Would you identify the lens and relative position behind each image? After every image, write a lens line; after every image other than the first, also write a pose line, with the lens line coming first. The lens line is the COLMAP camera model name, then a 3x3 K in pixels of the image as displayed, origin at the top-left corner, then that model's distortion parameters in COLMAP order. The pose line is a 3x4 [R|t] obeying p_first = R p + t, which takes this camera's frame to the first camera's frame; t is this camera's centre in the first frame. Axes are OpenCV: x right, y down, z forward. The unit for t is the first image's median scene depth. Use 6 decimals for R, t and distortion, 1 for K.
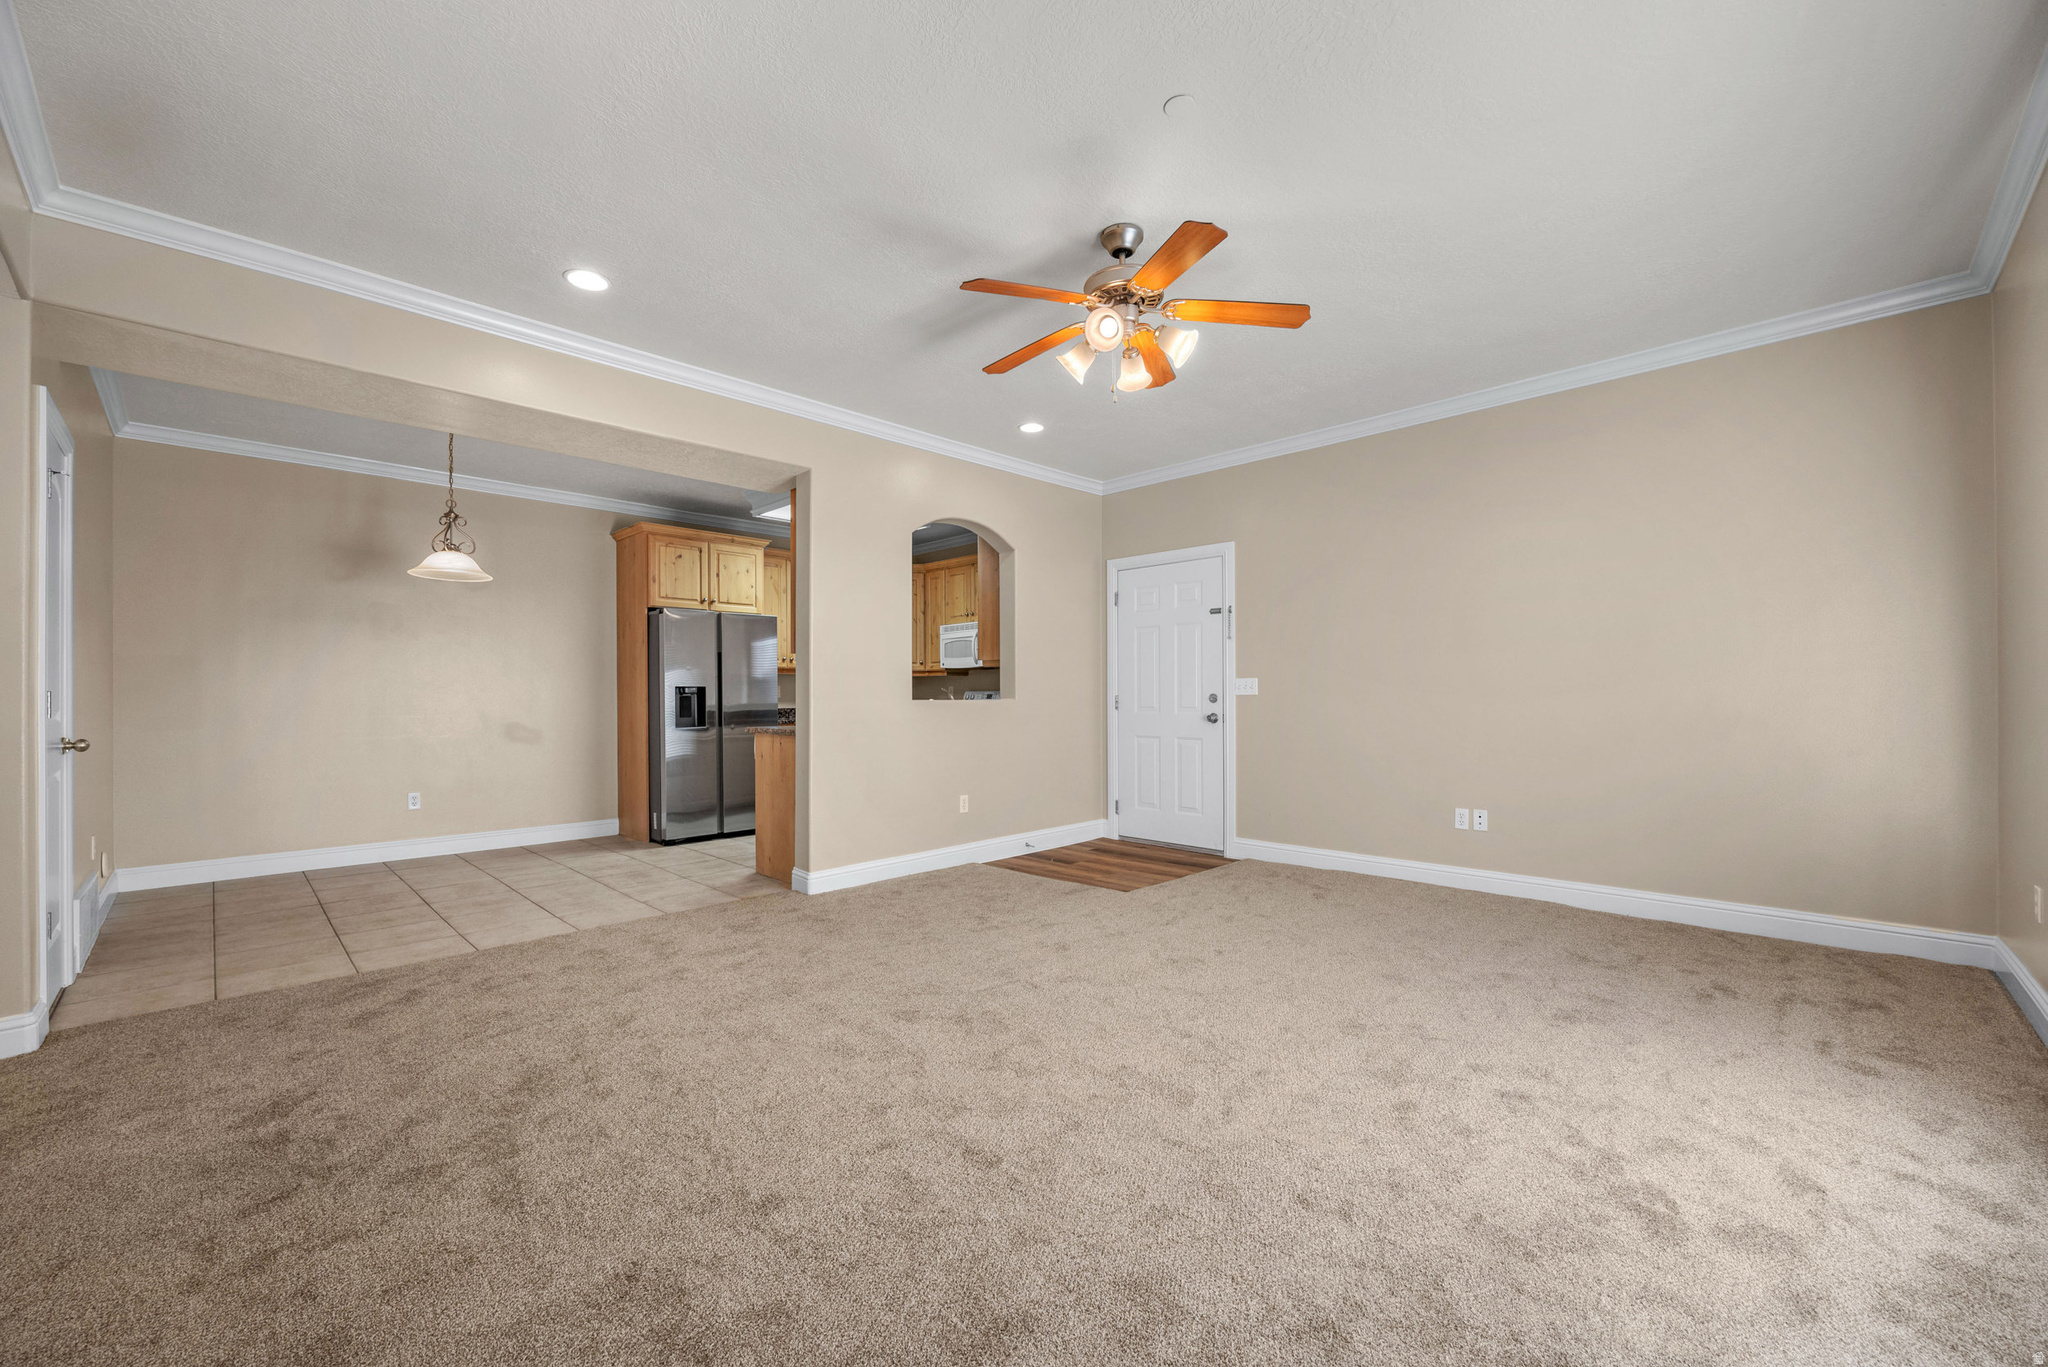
lens RADIAL K [[783.1, 0, 1024.0], [0, 783.1, 683.5], [0, 0, 1]] dist [0.000285, 0.000090]
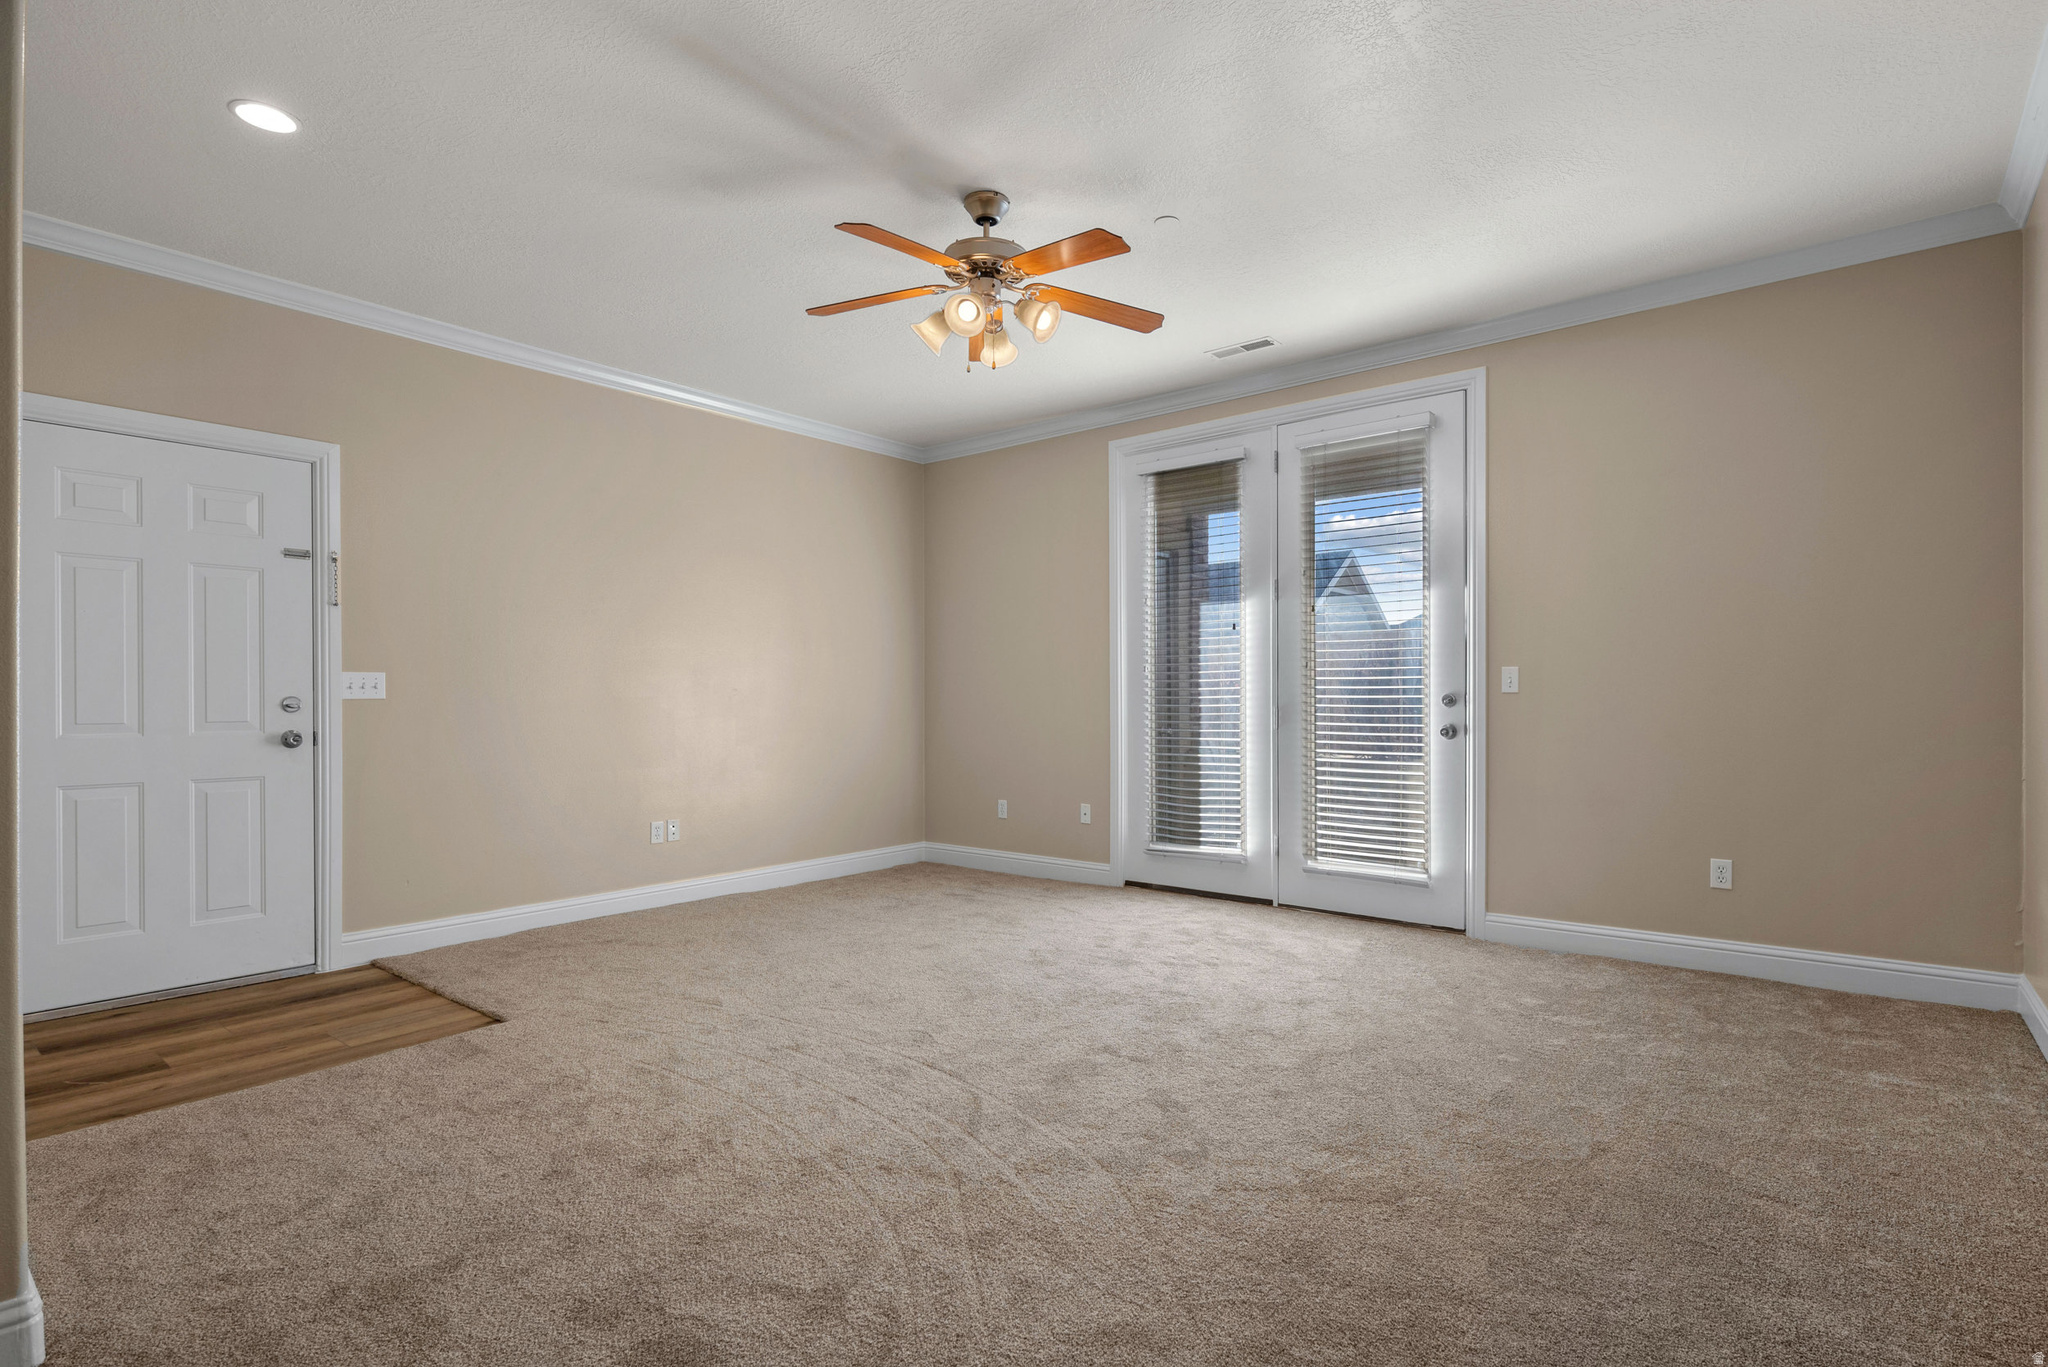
lens RADIAL K [[1020.0, 0, 1024.0], [0, 1020.0, 683.5], [0, 0, 1]] dist [-0.005055, -0.000729]
pose [[-0.070192, 0.020197, 0.997329, -0.861910], [-0.007075, 0.999760, -0.020744, 0.023879], [-0.997508, -0.008513, -0.070032, 0.829346]]
